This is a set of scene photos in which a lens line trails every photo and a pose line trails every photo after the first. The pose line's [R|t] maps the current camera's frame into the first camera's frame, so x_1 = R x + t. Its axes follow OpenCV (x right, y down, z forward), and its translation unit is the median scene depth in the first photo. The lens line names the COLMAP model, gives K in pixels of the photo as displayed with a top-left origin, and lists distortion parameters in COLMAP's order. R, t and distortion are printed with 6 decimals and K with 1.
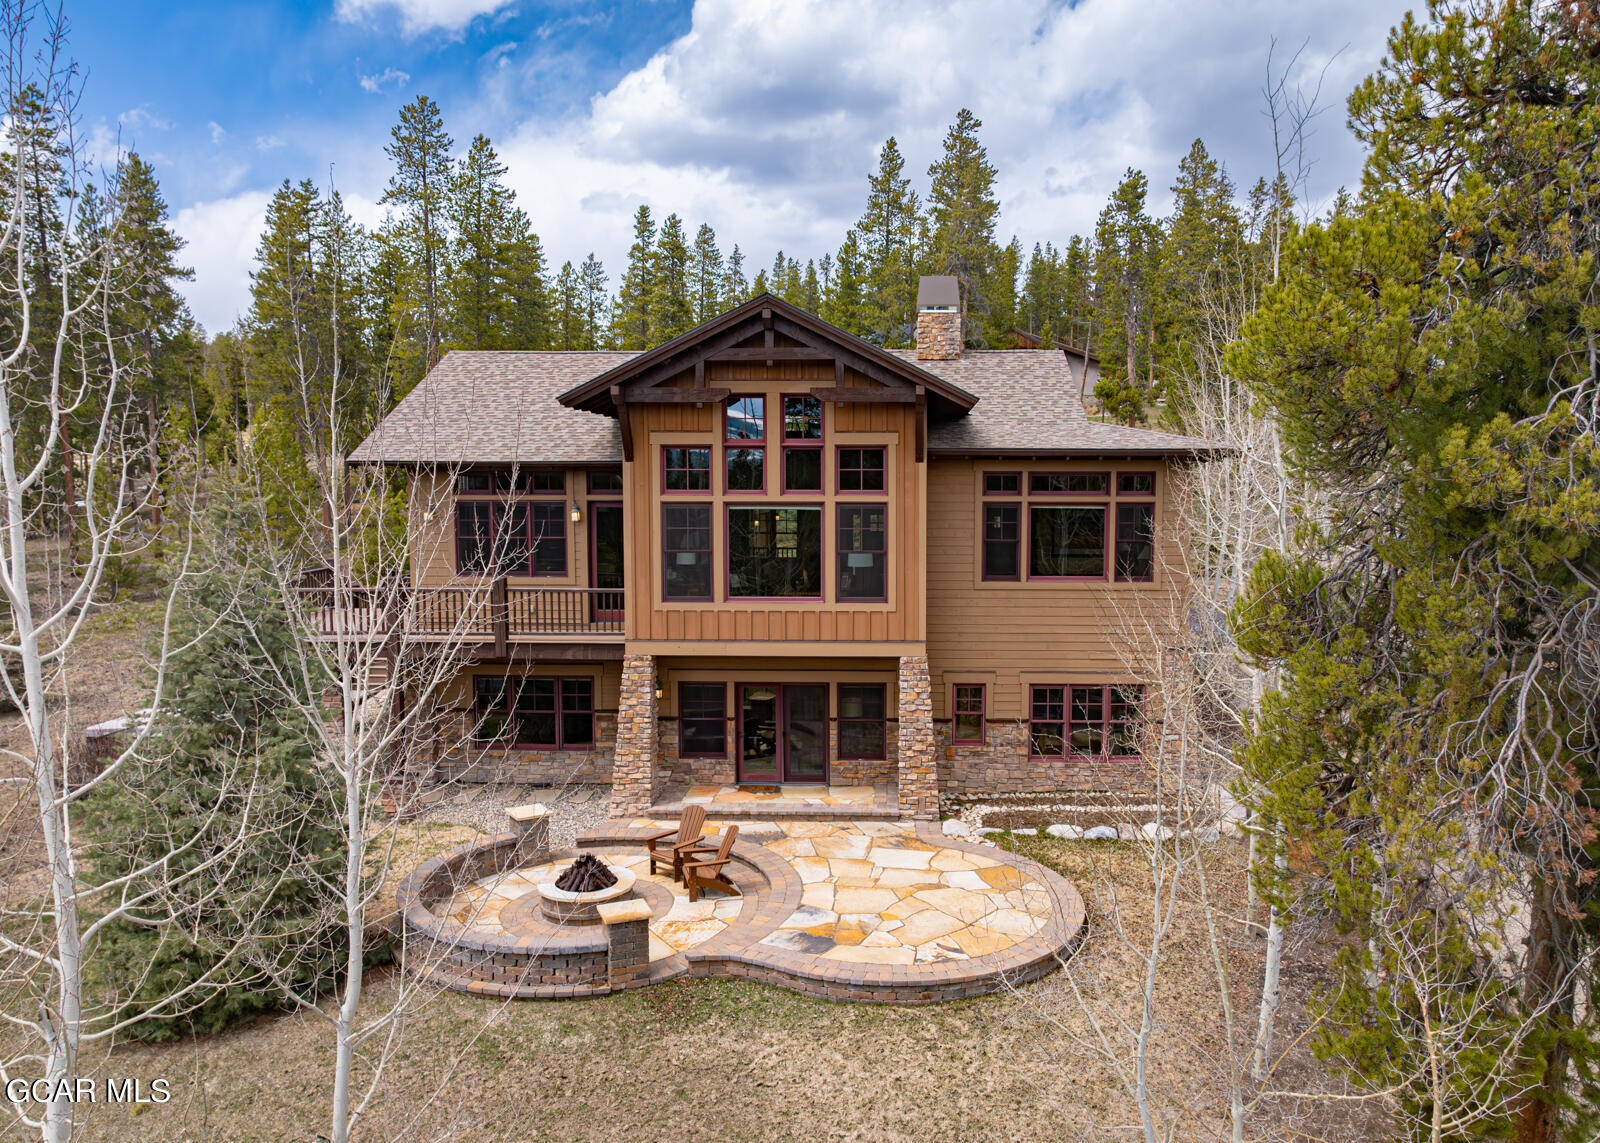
lens RADIAL K [[1115.9, 0, 804.0], [0, 1115.9, 580.2], [0, 0, 1]] dist [-0.032008, 0.030926]
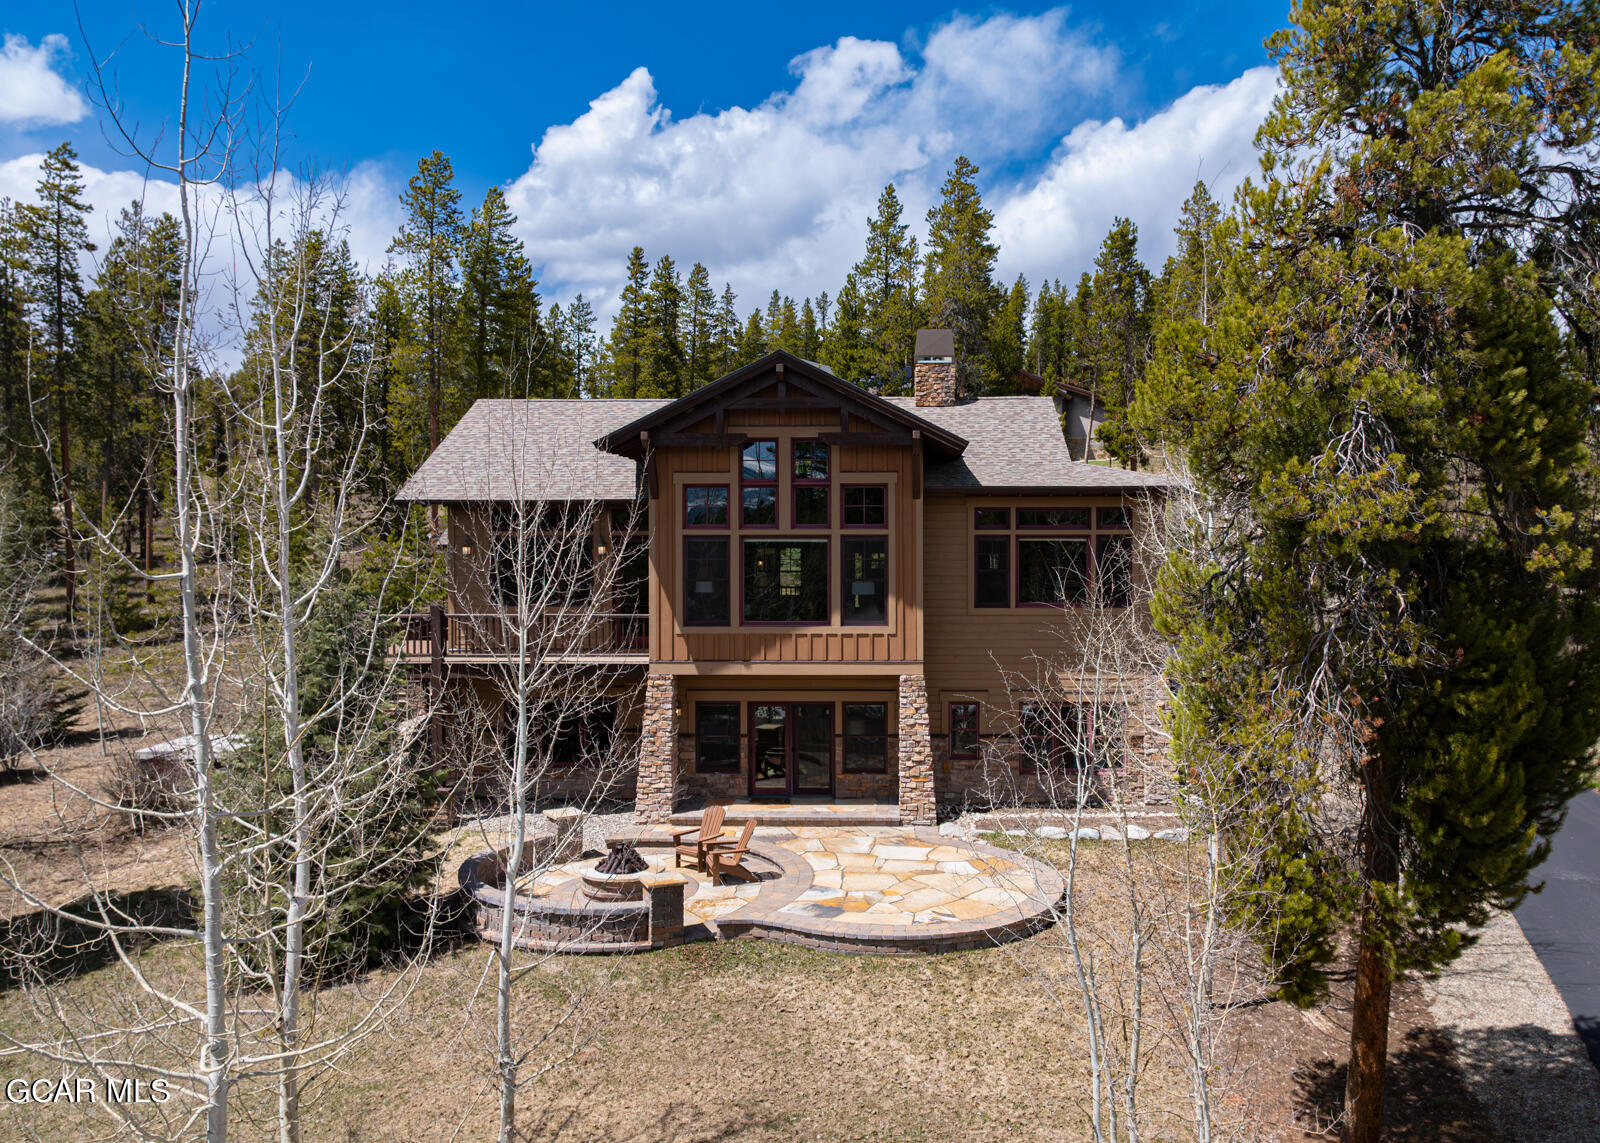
lens RADIAL K [[1332.2, 0, 800.0], [0, 1332.2, 571.5], [0, 0, 1]] dist [-0.010054, -0.003951]
pose [[0.999978, -0.003197, 0.005787, -0.018953], [0.003573, 0.997795, -0.066275, 0.052662], [-0.005562, 0.066295, 0.997785, -0.311025]]
